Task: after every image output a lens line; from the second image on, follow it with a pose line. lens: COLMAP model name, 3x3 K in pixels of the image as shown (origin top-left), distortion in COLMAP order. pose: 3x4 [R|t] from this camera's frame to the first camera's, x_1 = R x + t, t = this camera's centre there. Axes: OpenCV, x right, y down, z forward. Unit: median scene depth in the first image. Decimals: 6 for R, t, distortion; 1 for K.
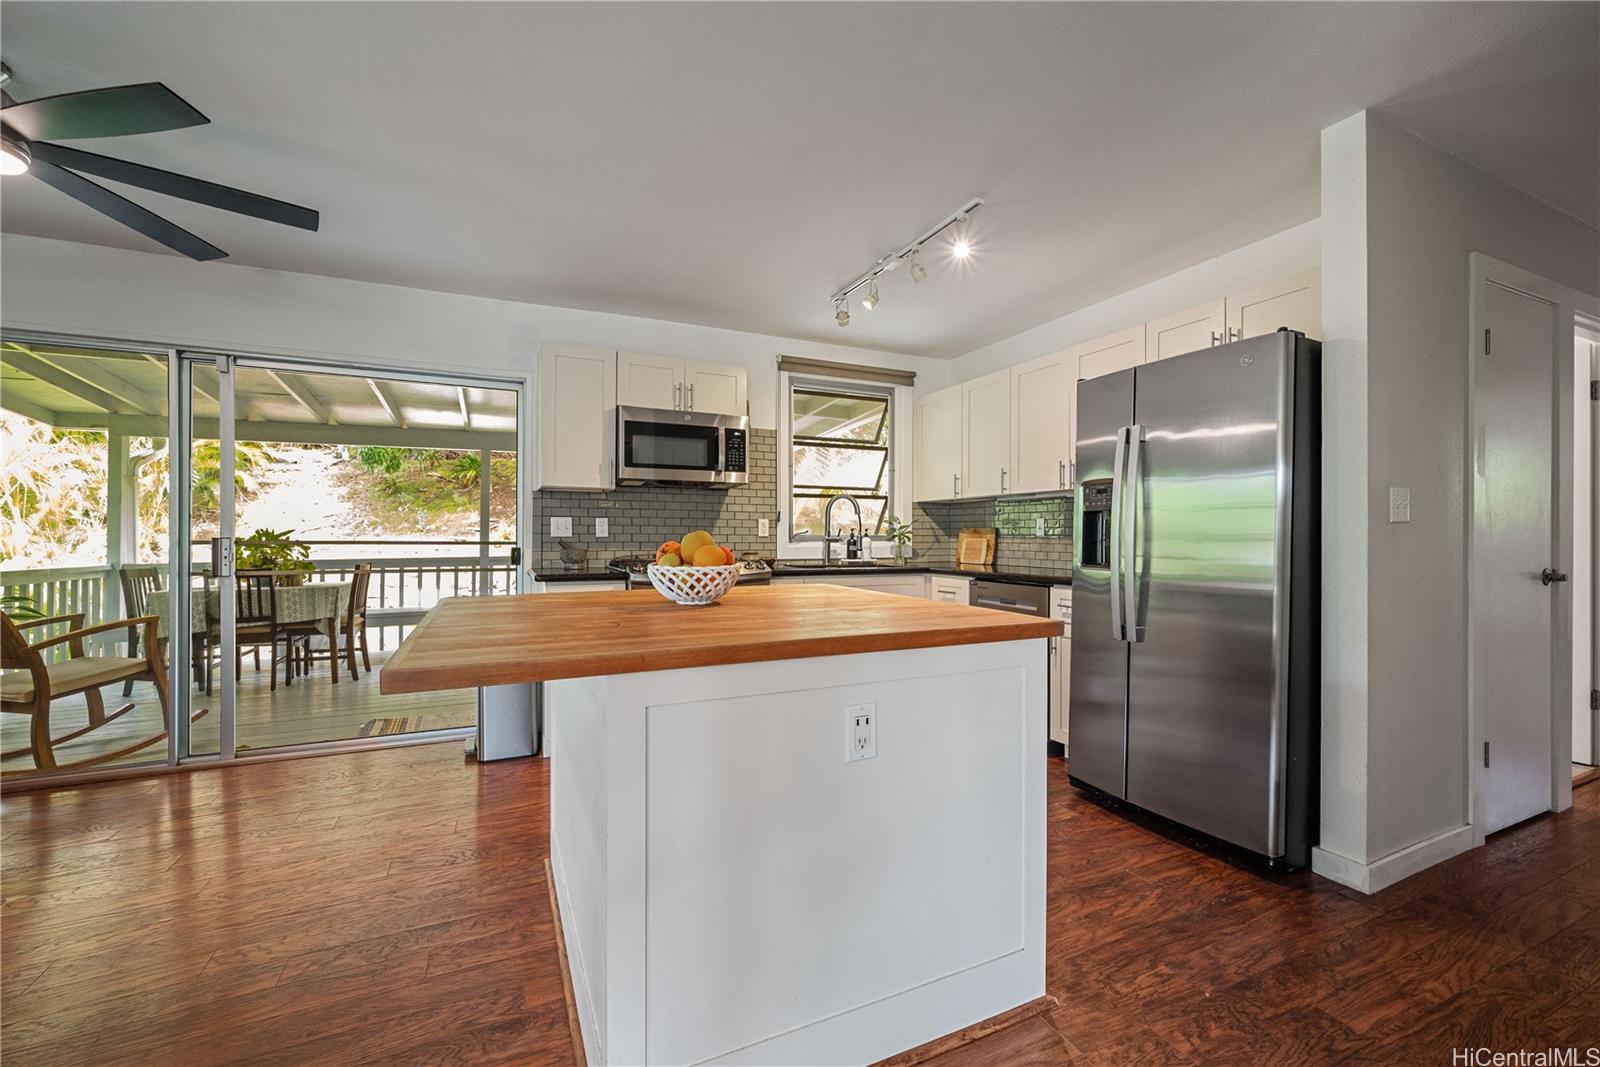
lens RADIAL K [[658.1, 0, 813.0], [0, 658.1, 527.0], [0, 0, 1]] dist [-0.001539, -0.000002]
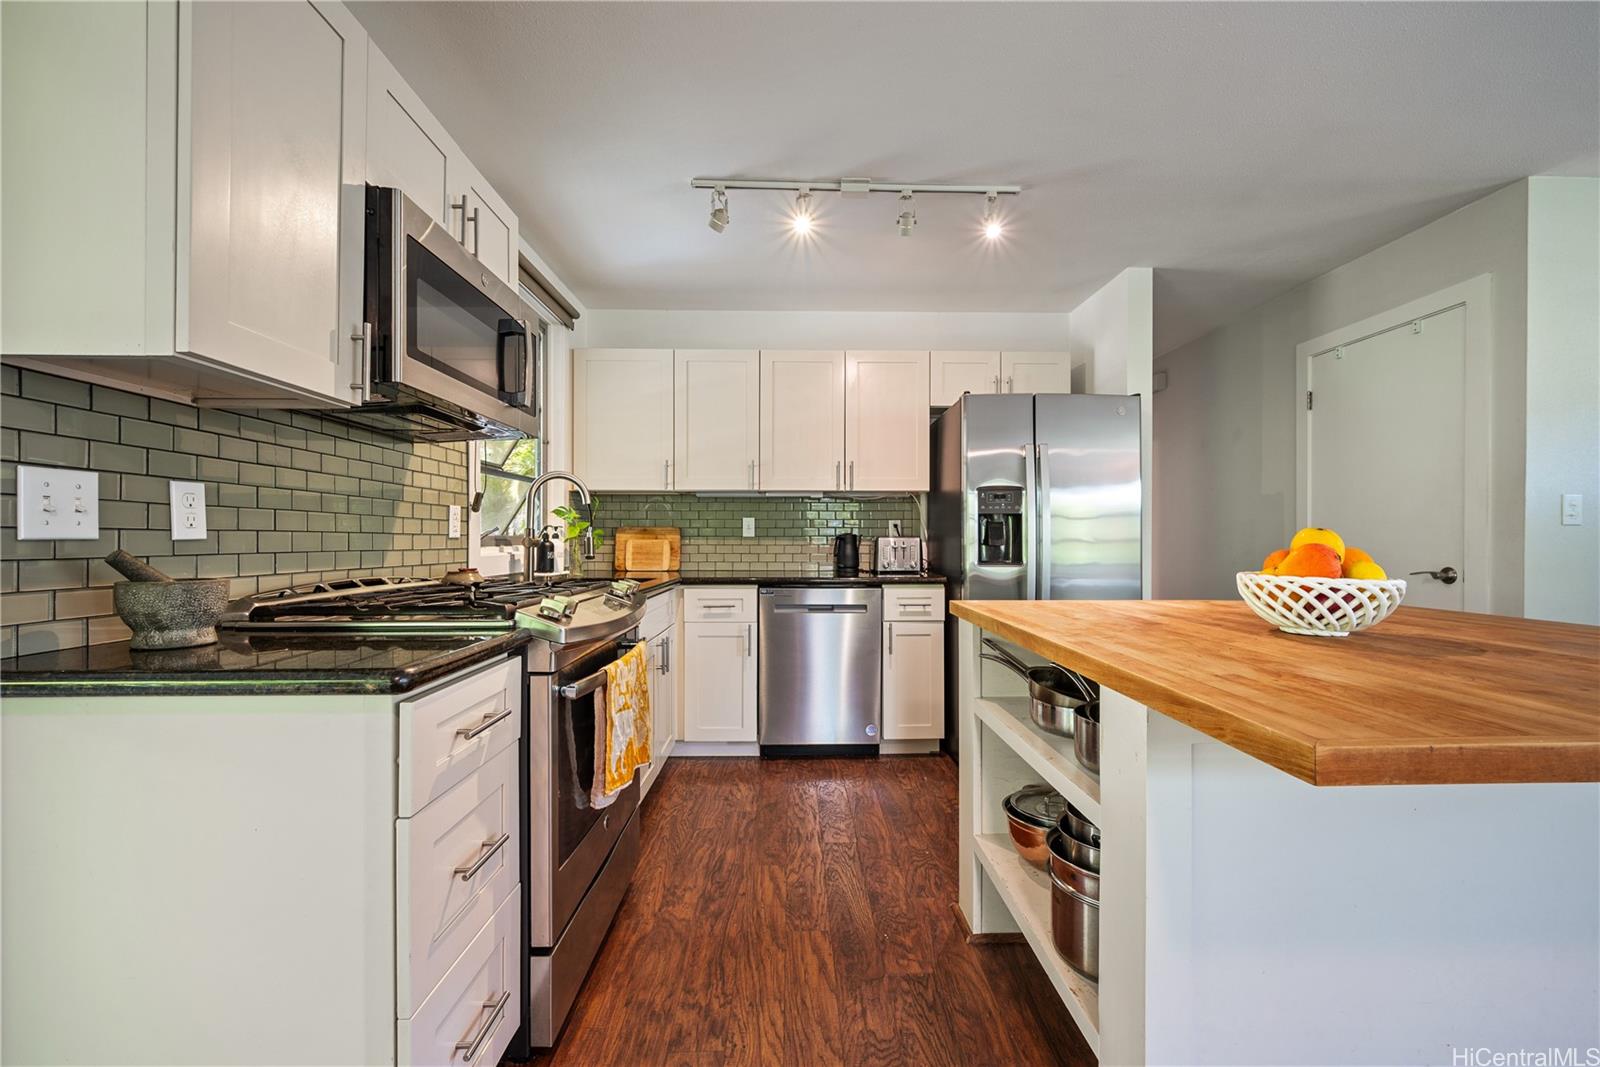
lens RADIAL K [[658.1, 0, 807.1], [0, 658.1, 536.6], [0, 0, 1]] dist [-0.001539, -0.000002]
pose [[0.411657, 0.001188, 0.911338, -0.512192], [-0.011101, 0.999931, 0.003711, 0.009582], [-0.911271, -0.011644, 0.411642, 0.592675]]
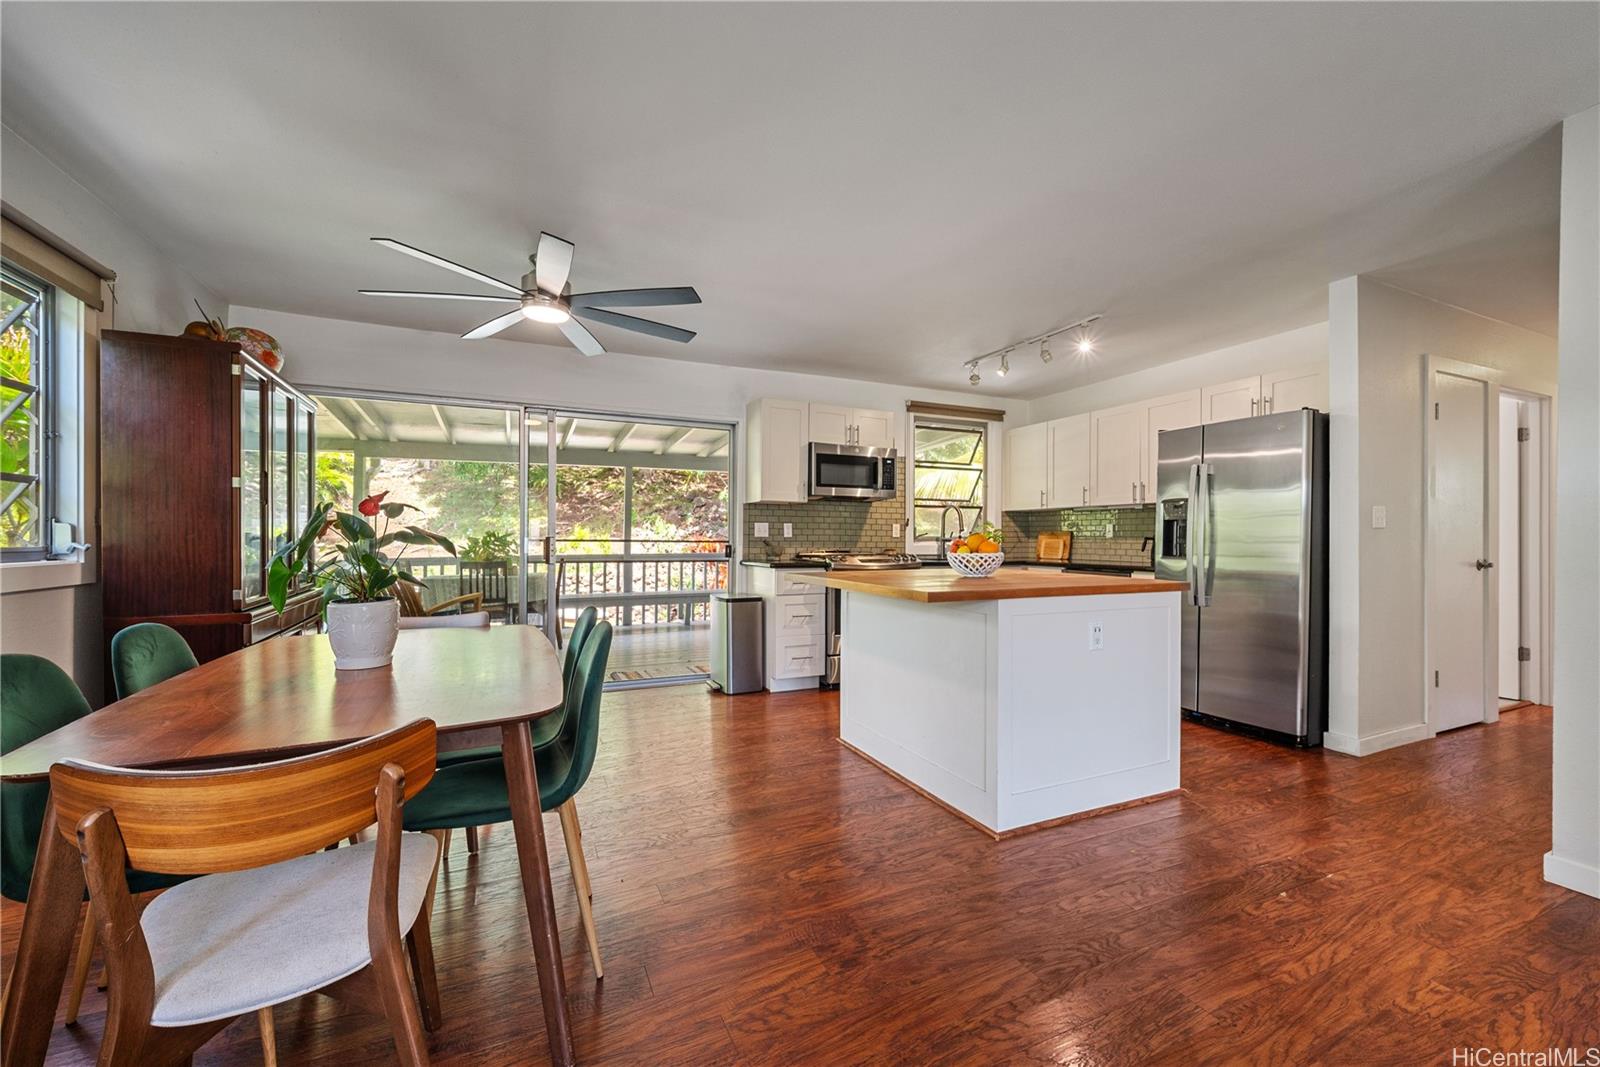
lens RADIAL K [[635.2, 0, 804.3], [0, 635.2, 528.4], [0, 0, 1]] dist [-0.006079, 0.000383]
pose [[0.999844, 0.001941, -0.017535, -0.272303], [-0.001991, 0.999994, -0.002844, 0.000560], [0.017529, 0.002879, 0.999842, -0.319887]]
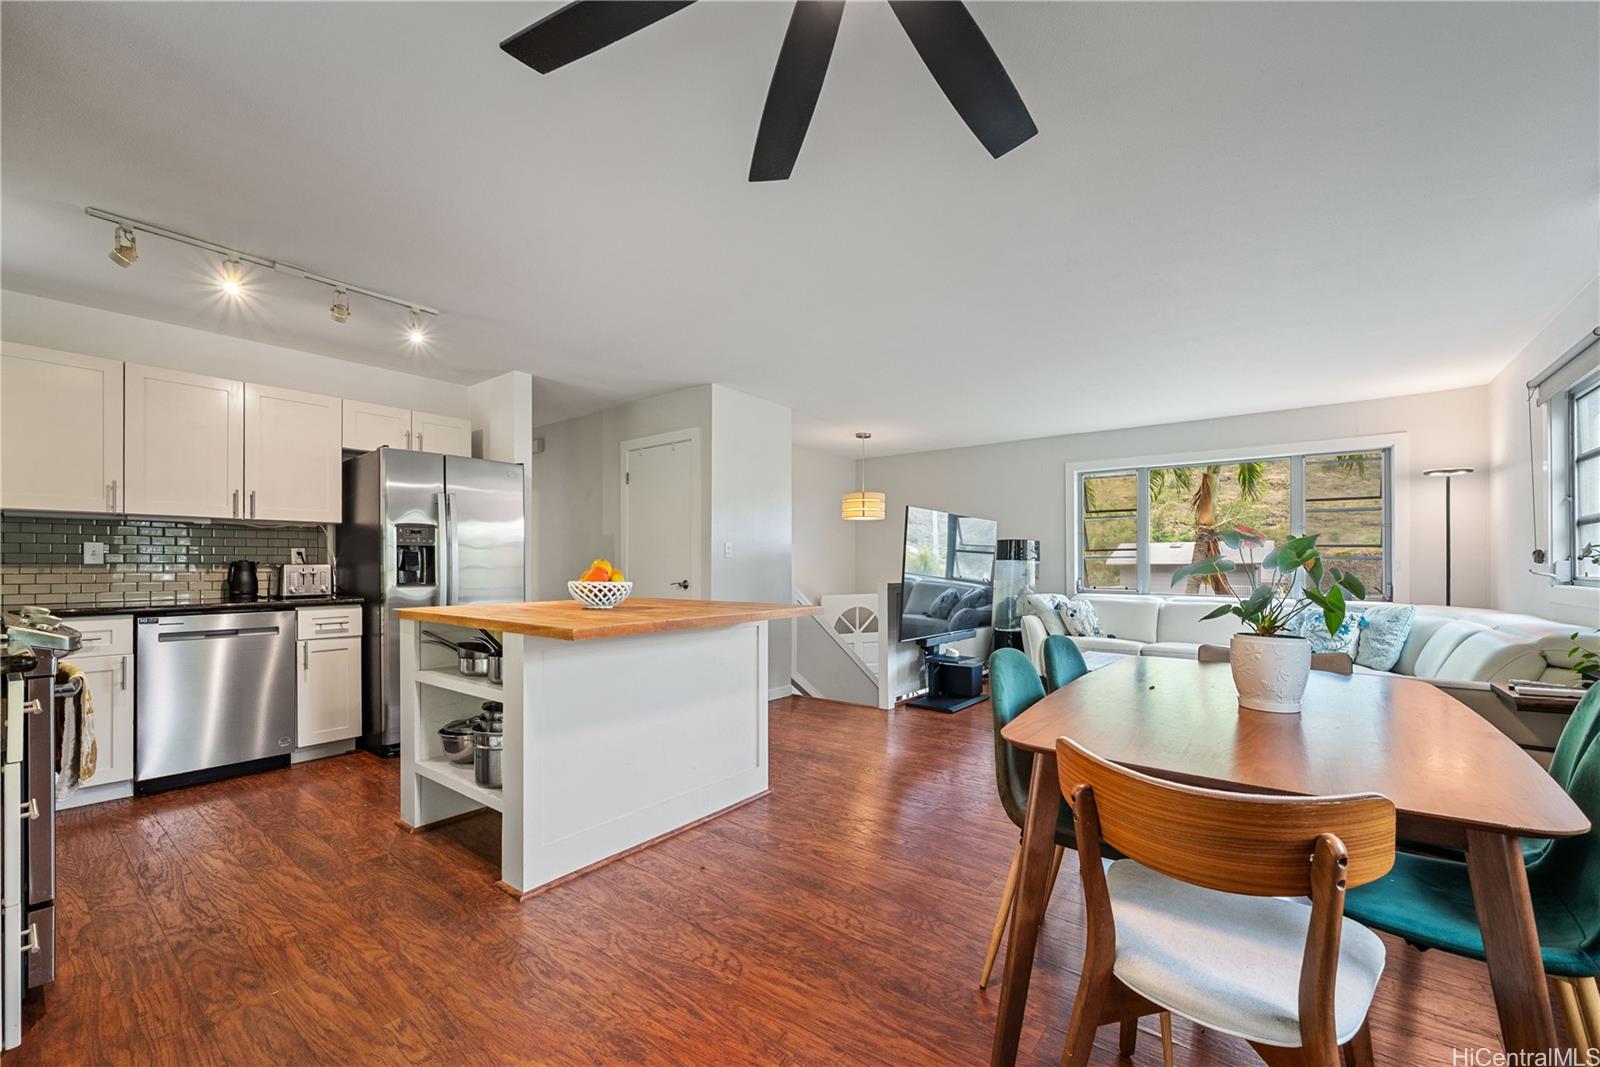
lens RADIAL K [[635.2, 0, 801.1], [0, 635.2, 566.0], [0, 0, 1]] dist [-0.006079, 0.000383]
pose [[-0.438245, -0.002461, 0.898852, -0.831154], [-0.009834, 0.999950, -0.002057, 0.009858], [-0.898802, -0.009741, -0.438247, 0.602755]]
